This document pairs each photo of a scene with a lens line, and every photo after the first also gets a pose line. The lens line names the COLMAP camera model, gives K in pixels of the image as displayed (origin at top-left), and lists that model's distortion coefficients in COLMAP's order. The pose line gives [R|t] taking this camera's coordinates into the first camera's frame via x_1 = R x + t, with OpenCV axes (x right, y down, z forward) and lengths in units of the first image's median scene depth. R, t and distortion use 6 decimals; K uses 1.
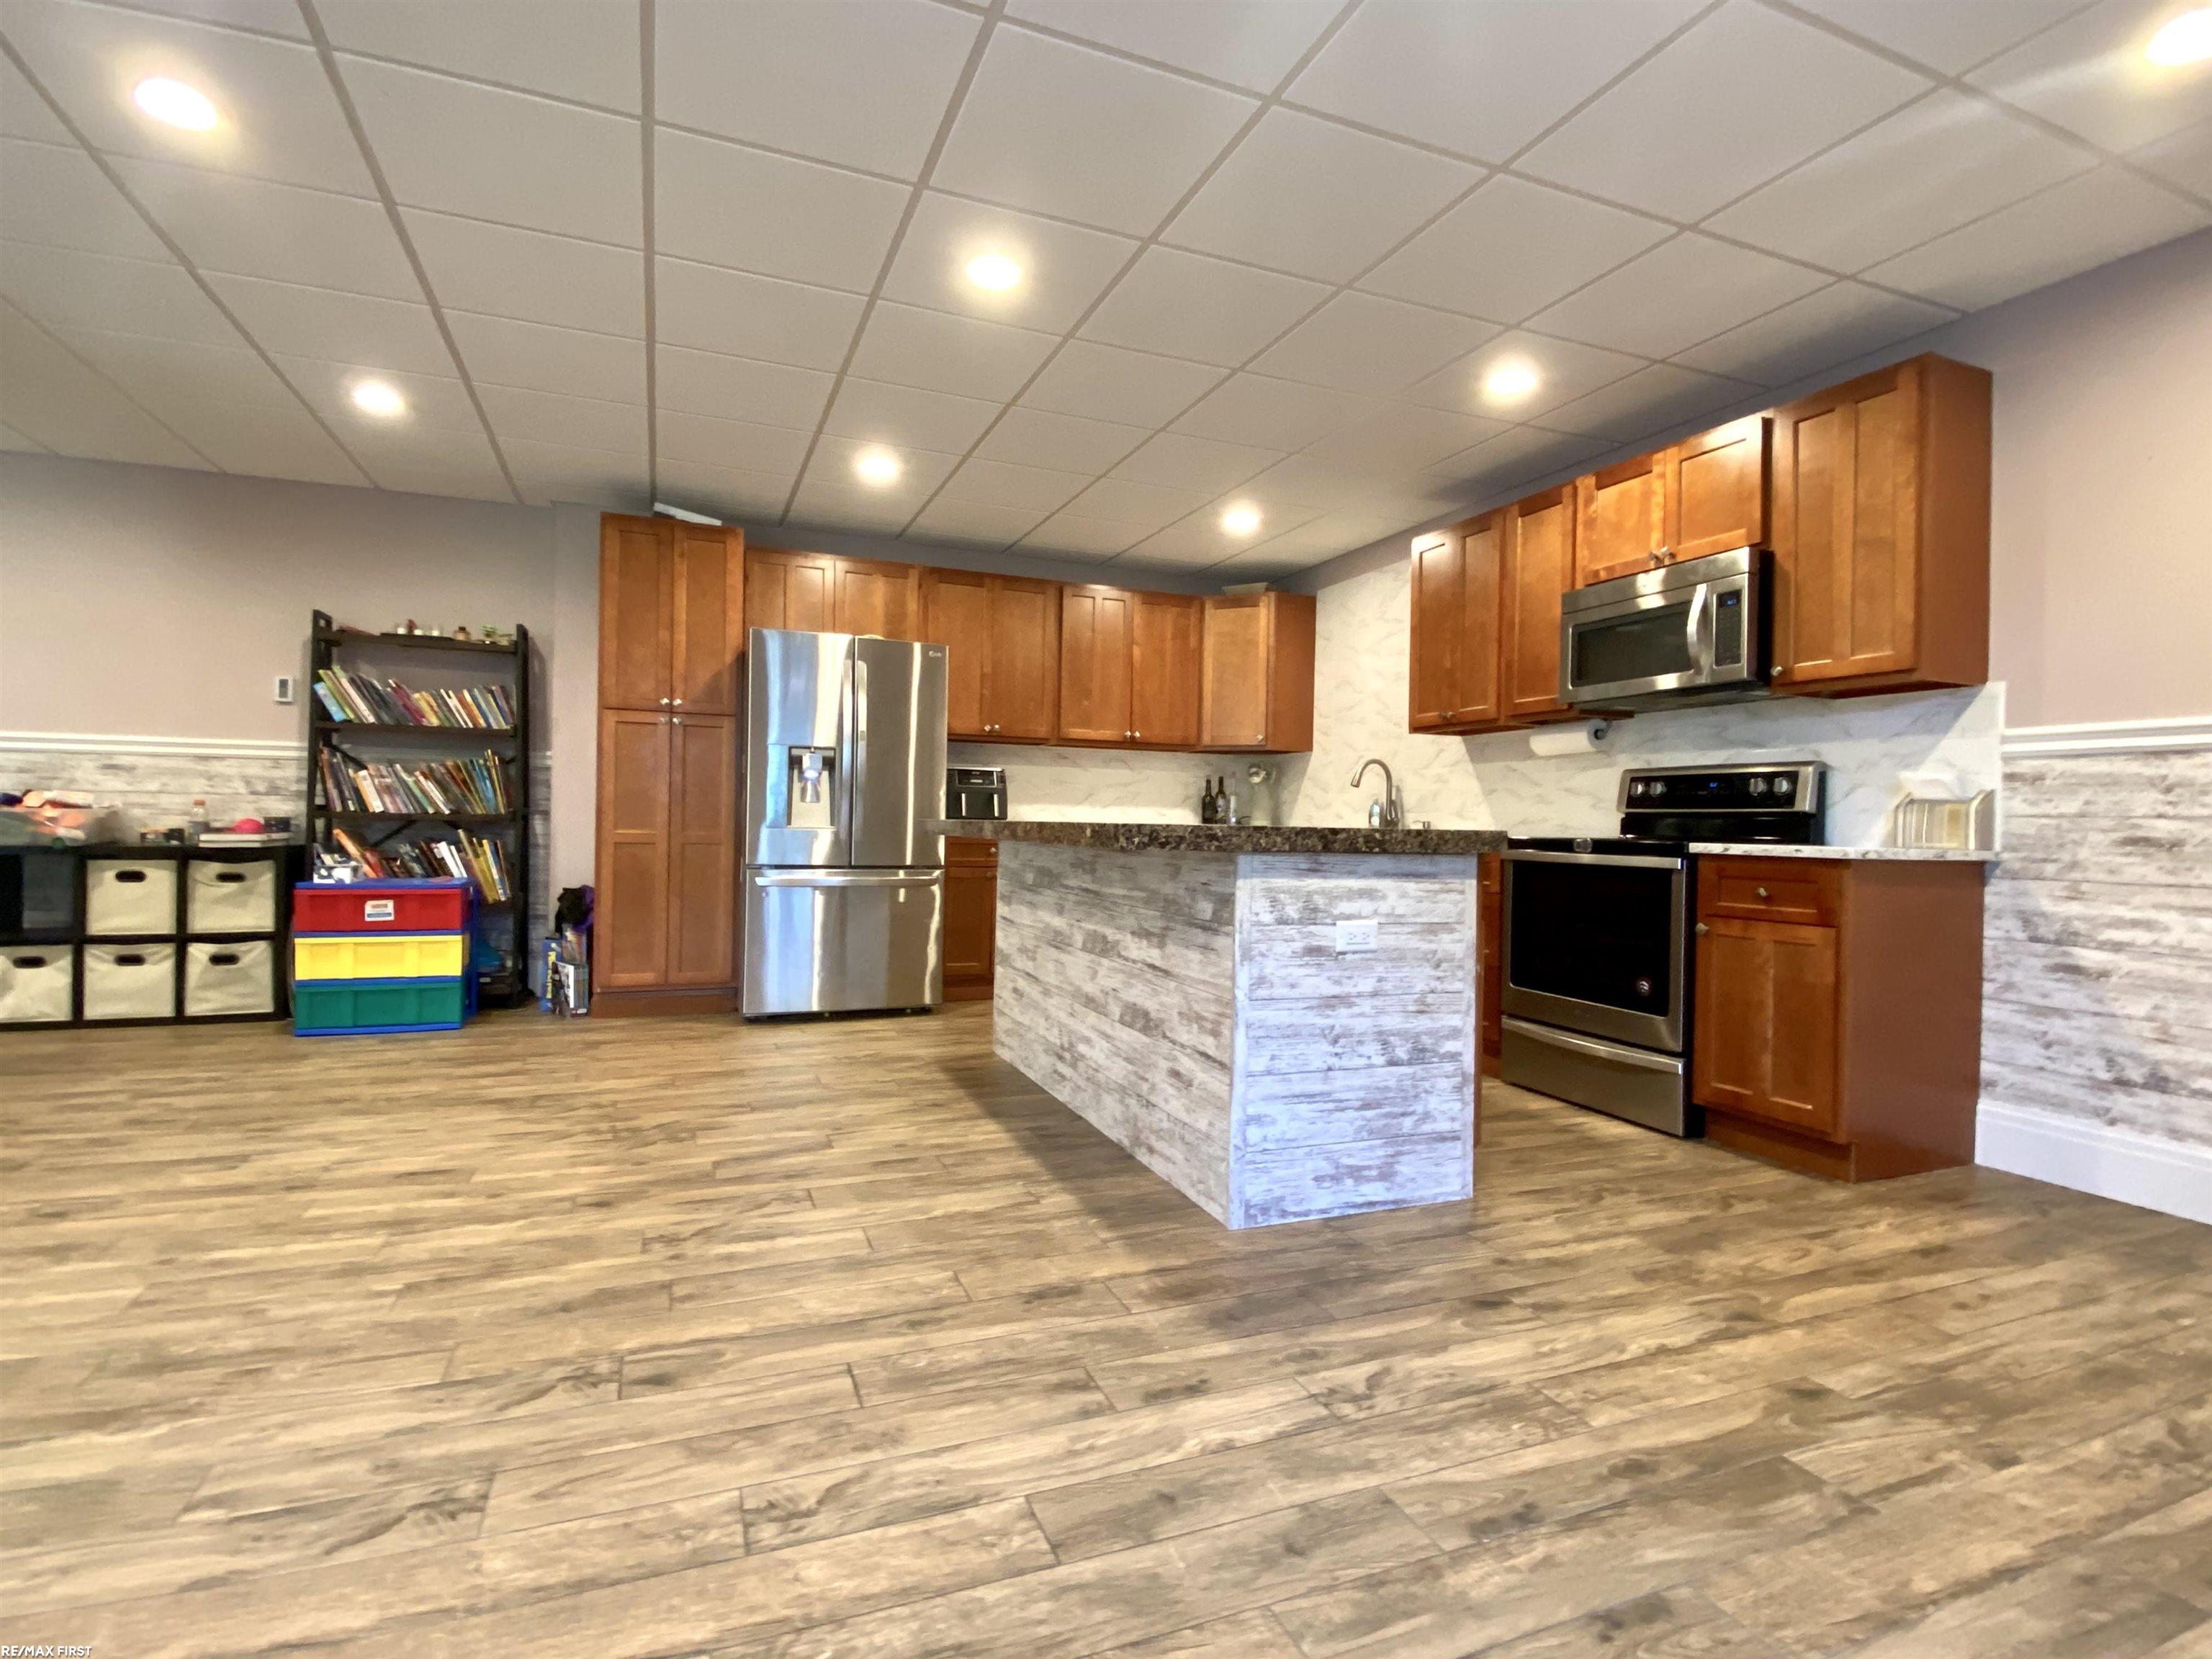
lens RADIAL K [[1071.8, 0, 1084.7], [0, 1071.8, 827.2], [0, 0, 1]] dist [0.011671, -0.014291]
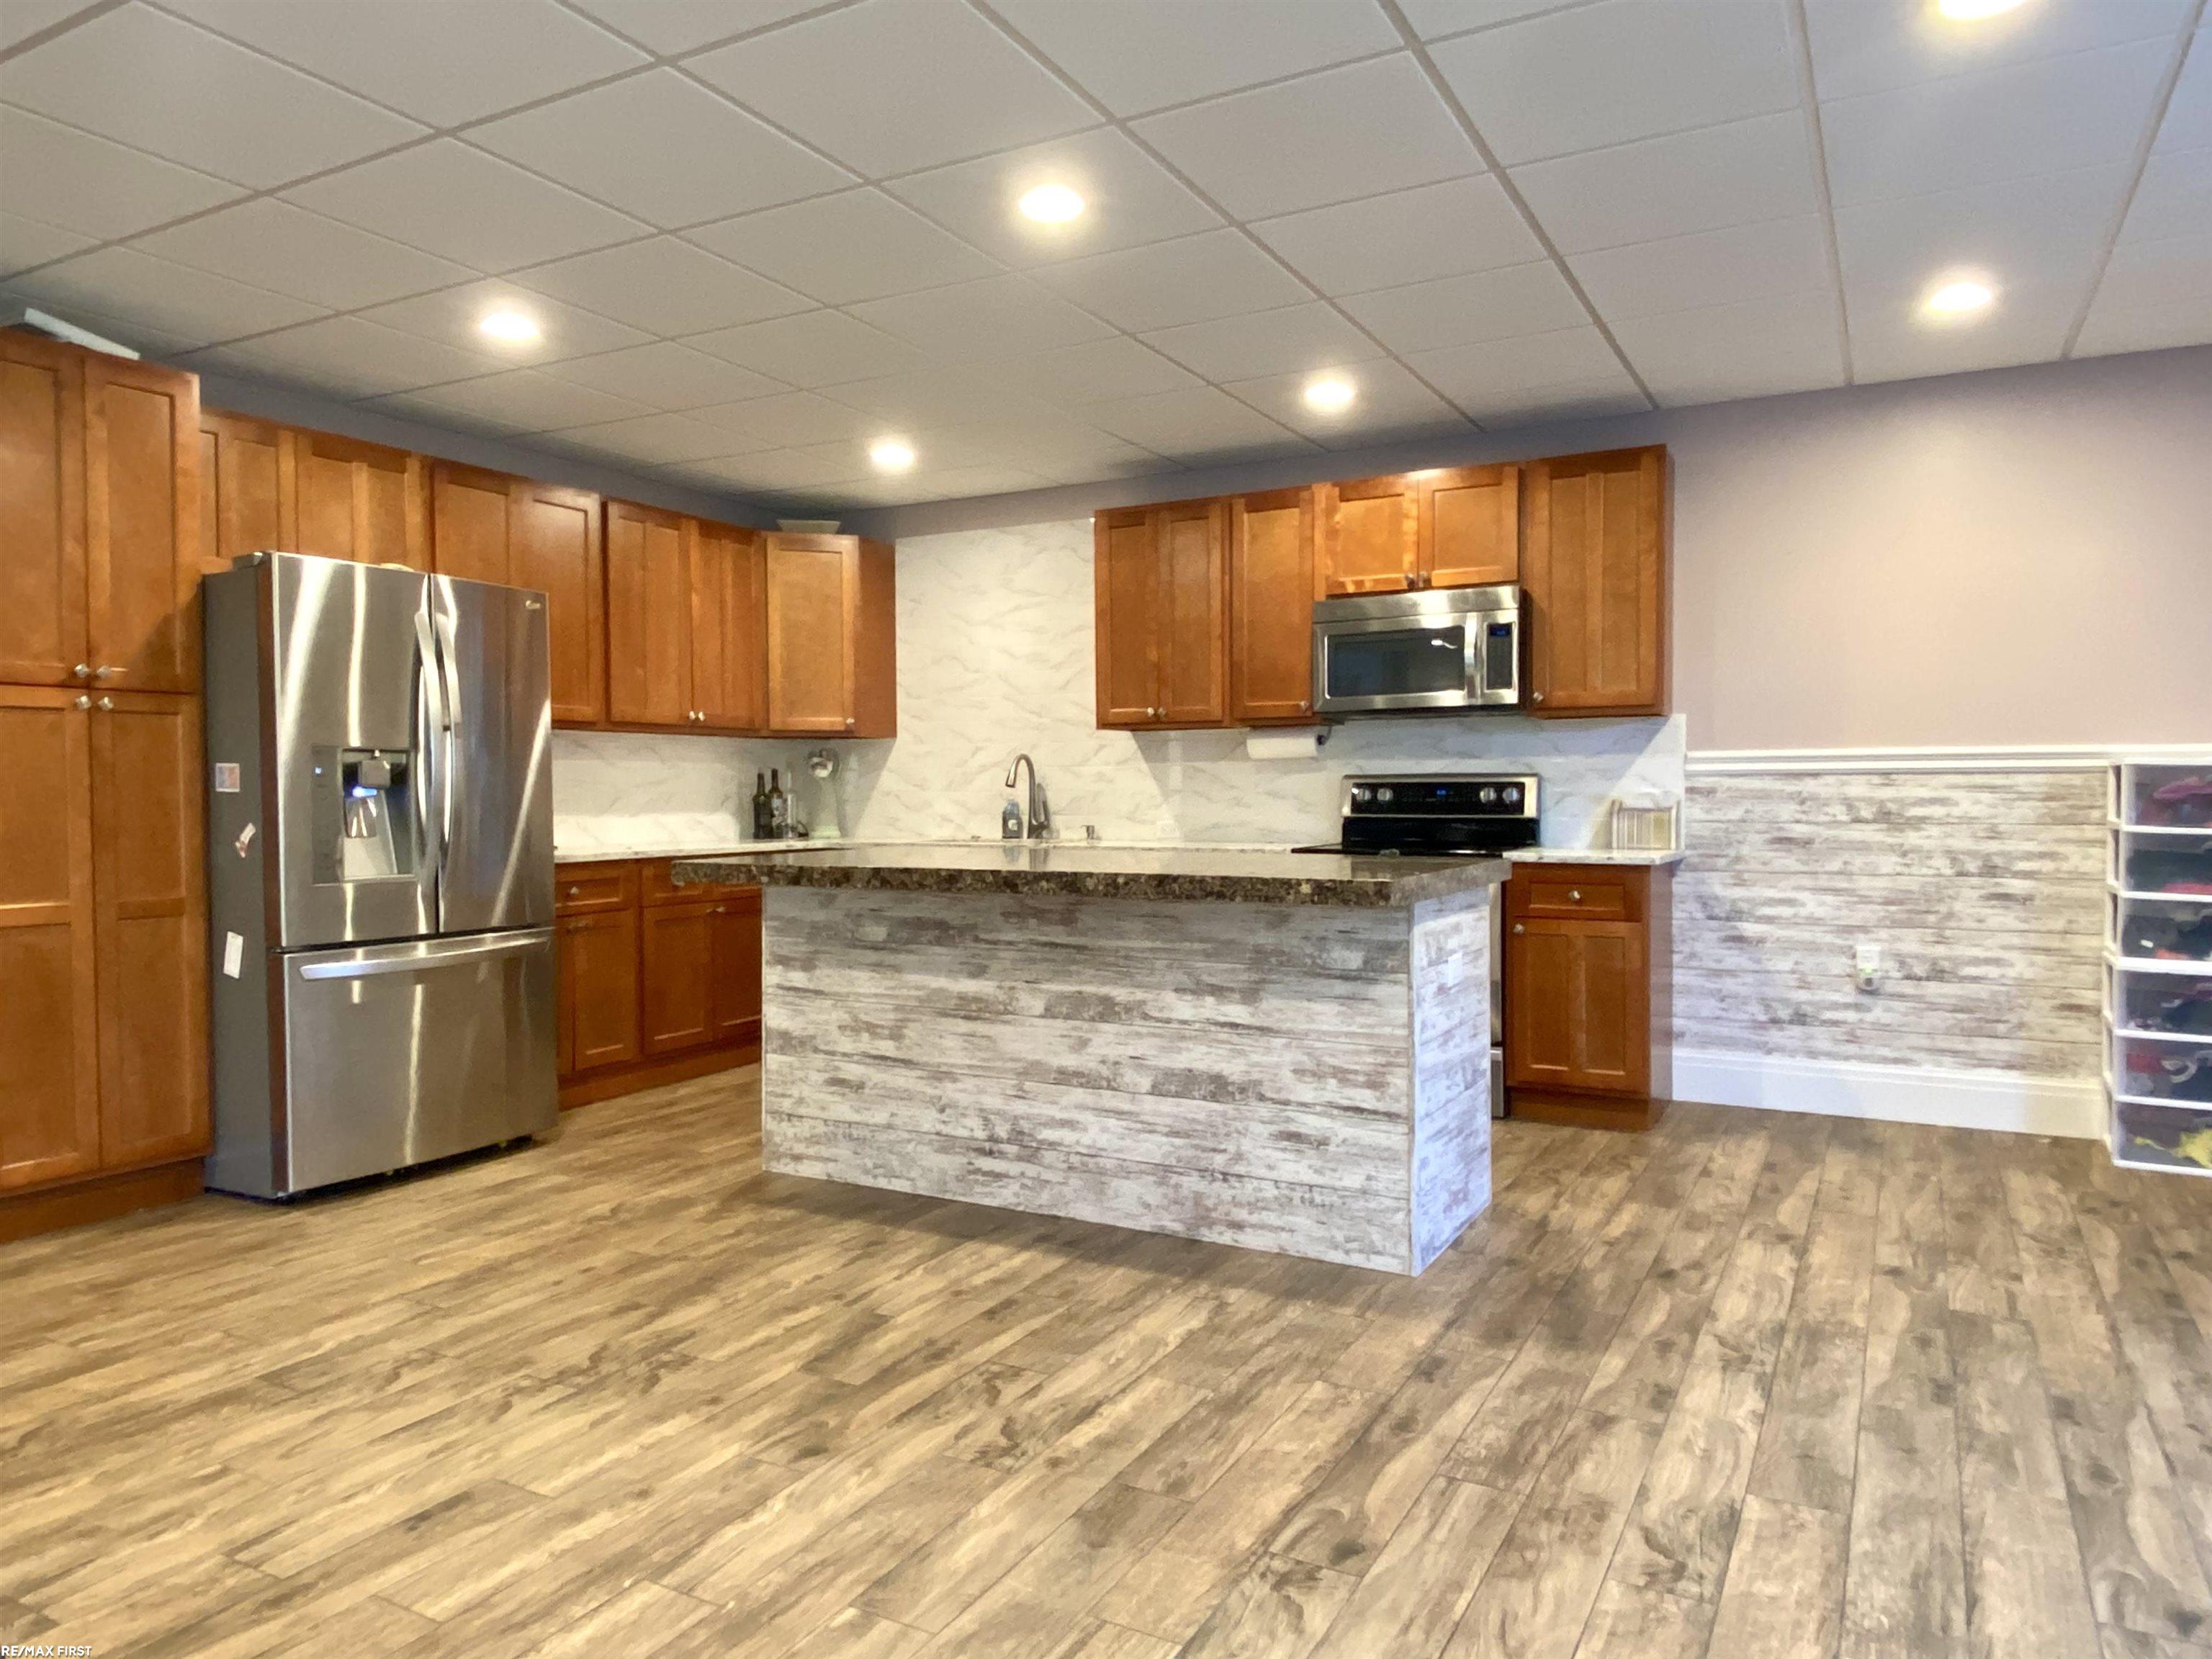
lens RADIAL K [[1456.0, 0, 1087.4], [0, 1456.0, 819.1], [0, 0, 1]] dist [0.047082, -0.053943]
pose [[0.775837, -0.037080, 0.629842, -0.762422], [0.023569, 0.999278, 0.029797, -0.080020], [-0.630492, -0.008272, 0.776151, 0.109577]]
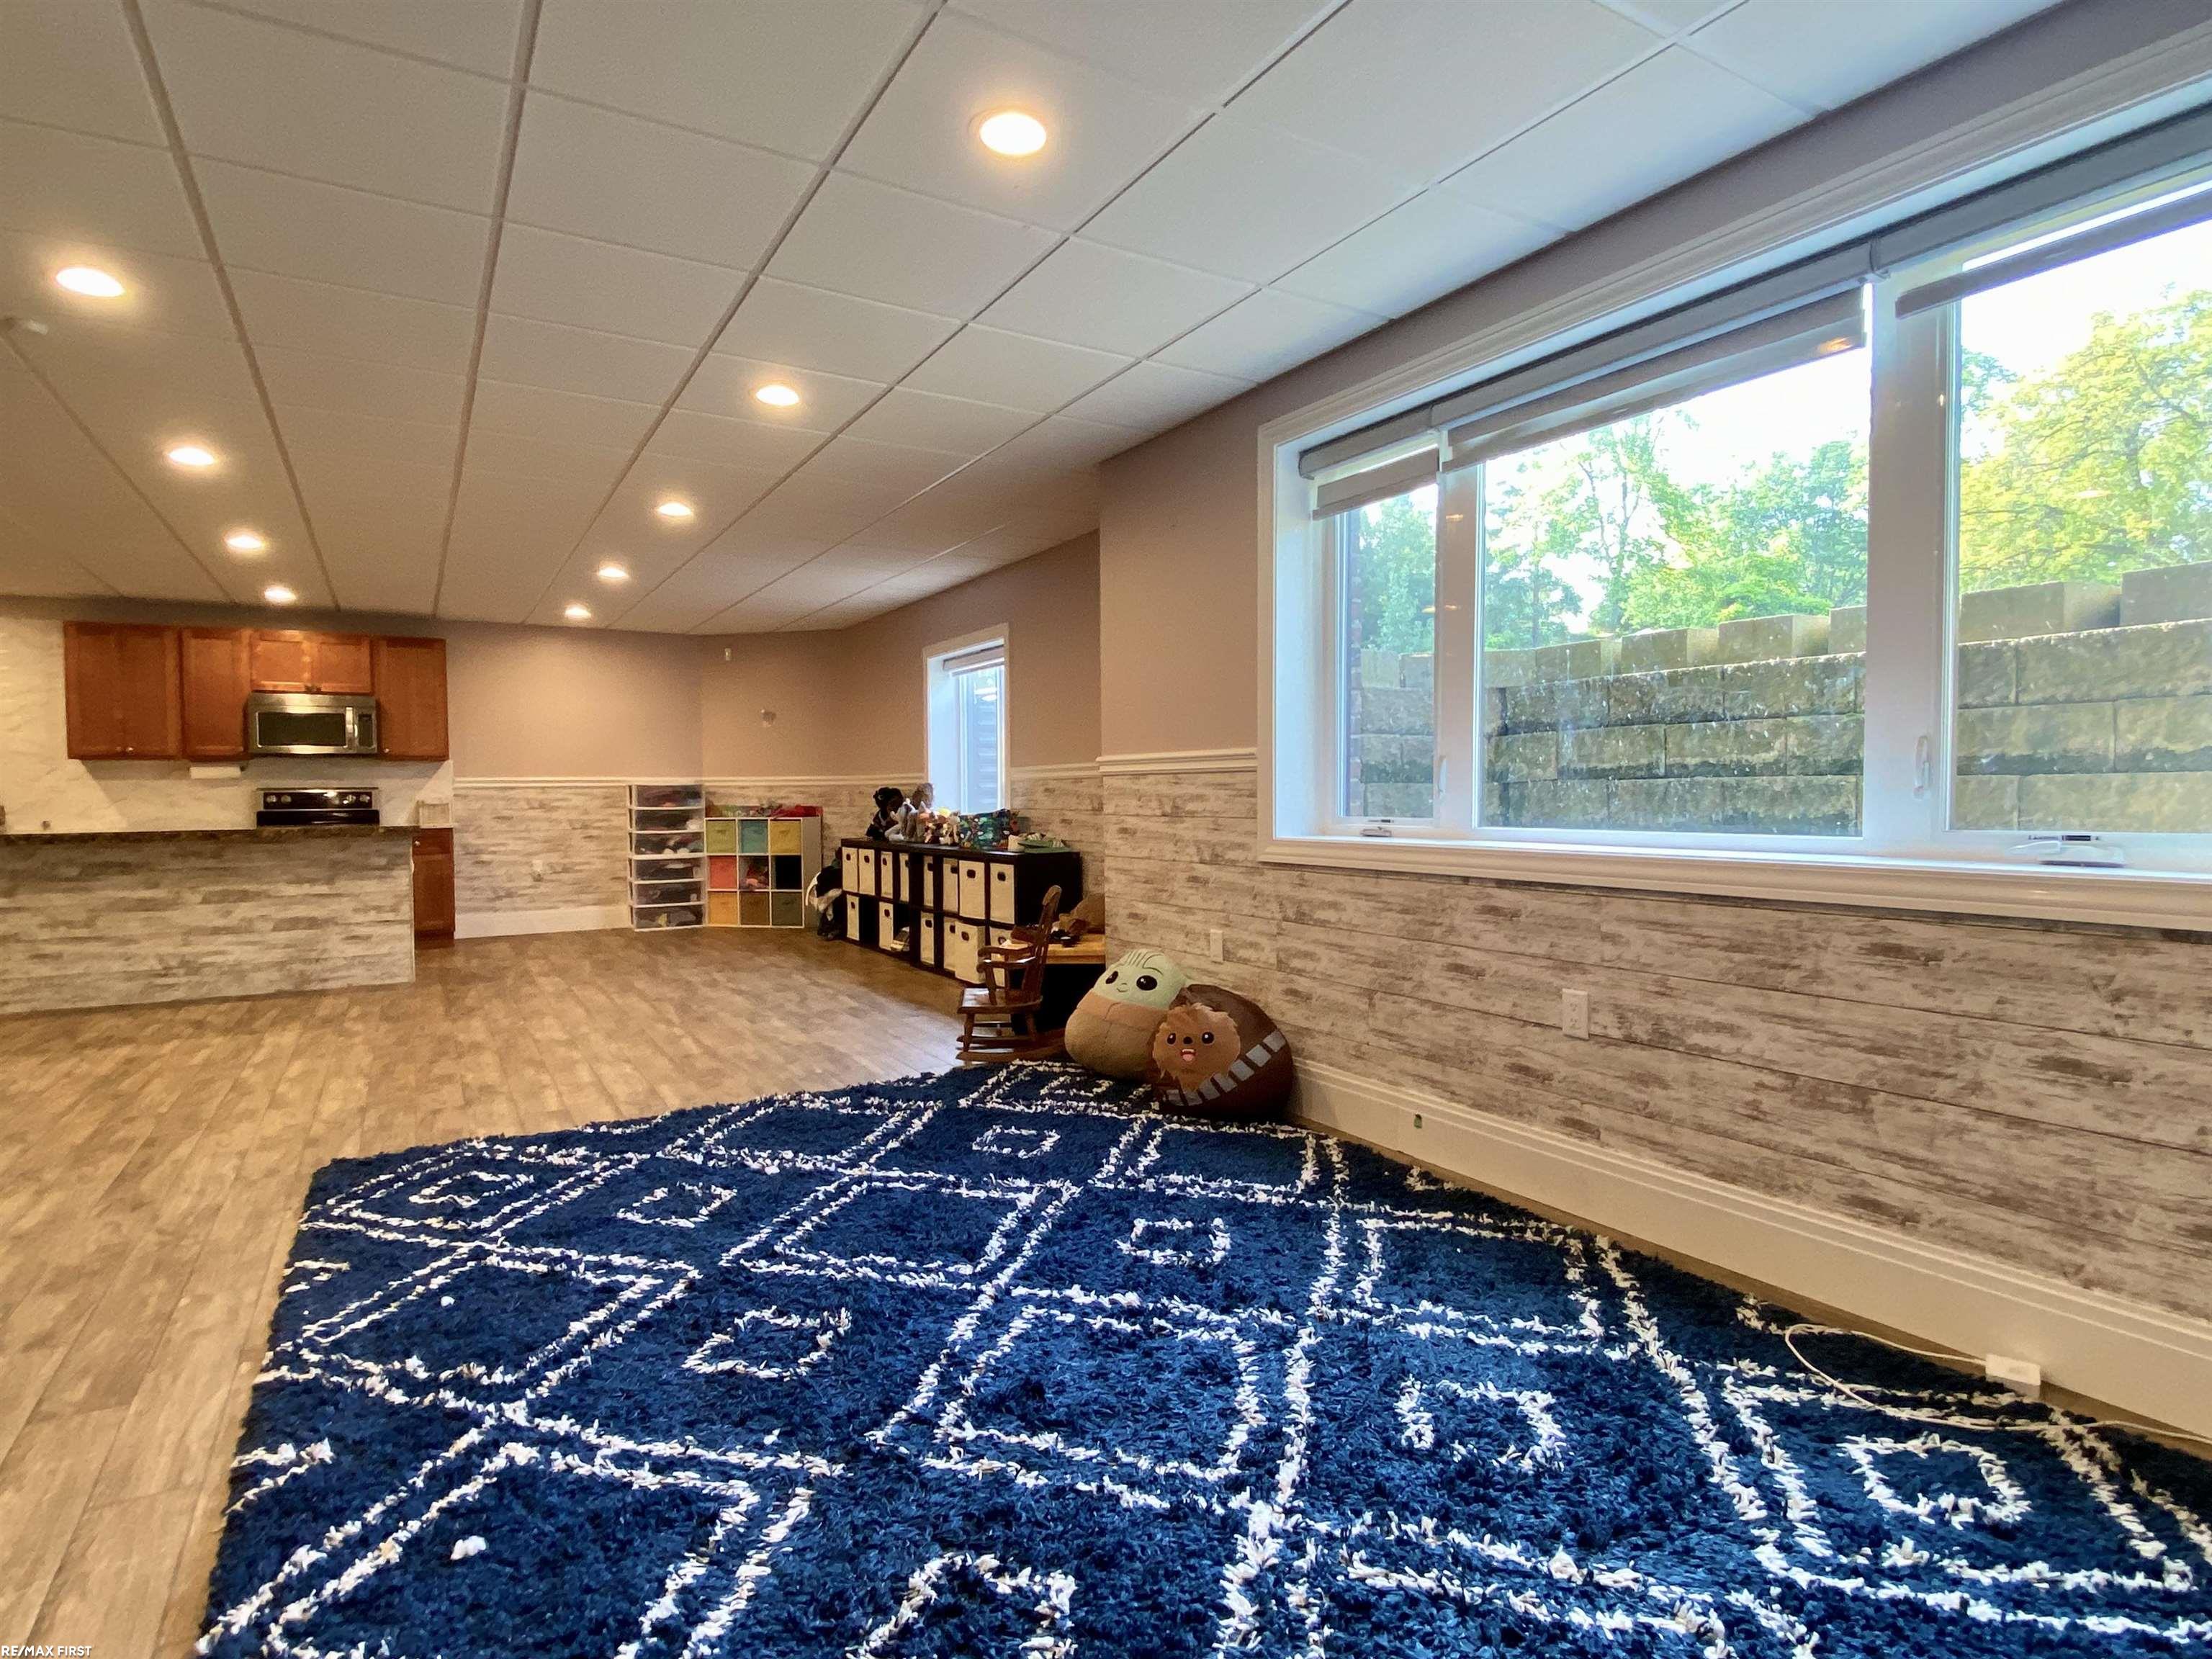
lens RADIAL K [[1154.9, 0, 1088.7], [0, 1154.9, 826.1], [0, 0, 1]] dist [0.006196, -0.011055]
pose [[-0.151320, -0.045318, 0.987445, -2.279712], [0.012722, 0.998777, 0.047787, -0.089085], [-0.988403, 0.019793, -0.150558, -0.151152]]
